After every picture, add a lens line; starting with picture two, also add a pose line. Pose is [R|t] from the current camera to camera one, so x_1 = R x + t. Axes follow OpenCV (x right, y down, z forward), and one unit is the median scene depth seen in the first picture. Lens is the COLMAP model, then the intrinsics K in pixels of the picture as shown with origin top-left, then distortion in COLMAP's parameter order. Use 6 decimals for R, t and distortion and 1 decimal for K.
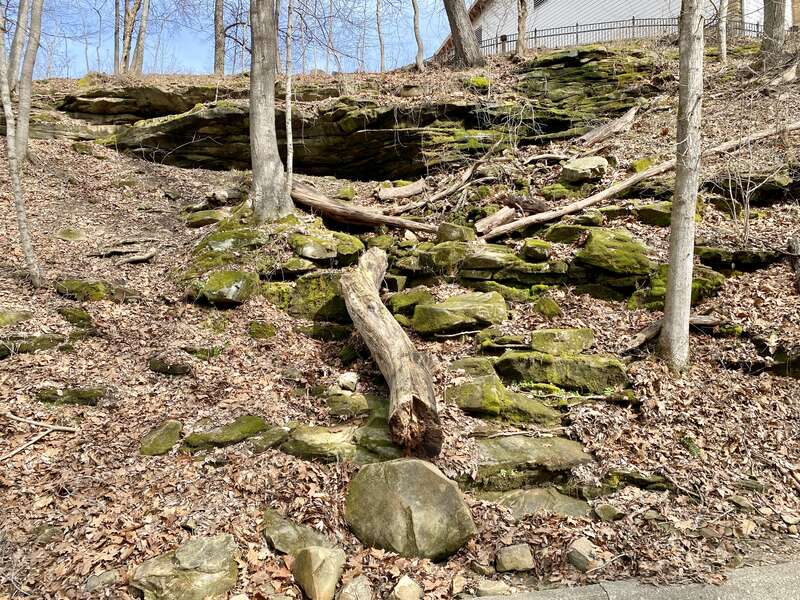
lens RADIAL K [[618.6, 0, 403.7], [0, 618.6, 294.1], [0, 0, 1]] dist [0.030182, -0.028255]
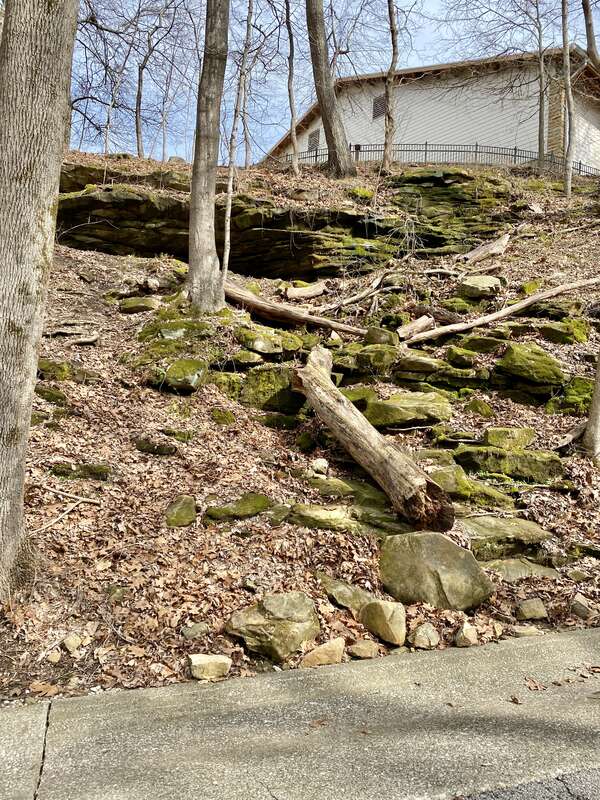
lens RADIAL K [[618.6, 0, 293.5], [0, 618.6, 402.9], [0, 0, 1]] dist [0.030182, -0.028255]
pose [[0.984131, 0.049734, 0.170328, -0.300313], [-0.054162, 0.998302, 0.021447, 0.004862], [-0.168972, -0.030332, 0.985154, -0.079819]]
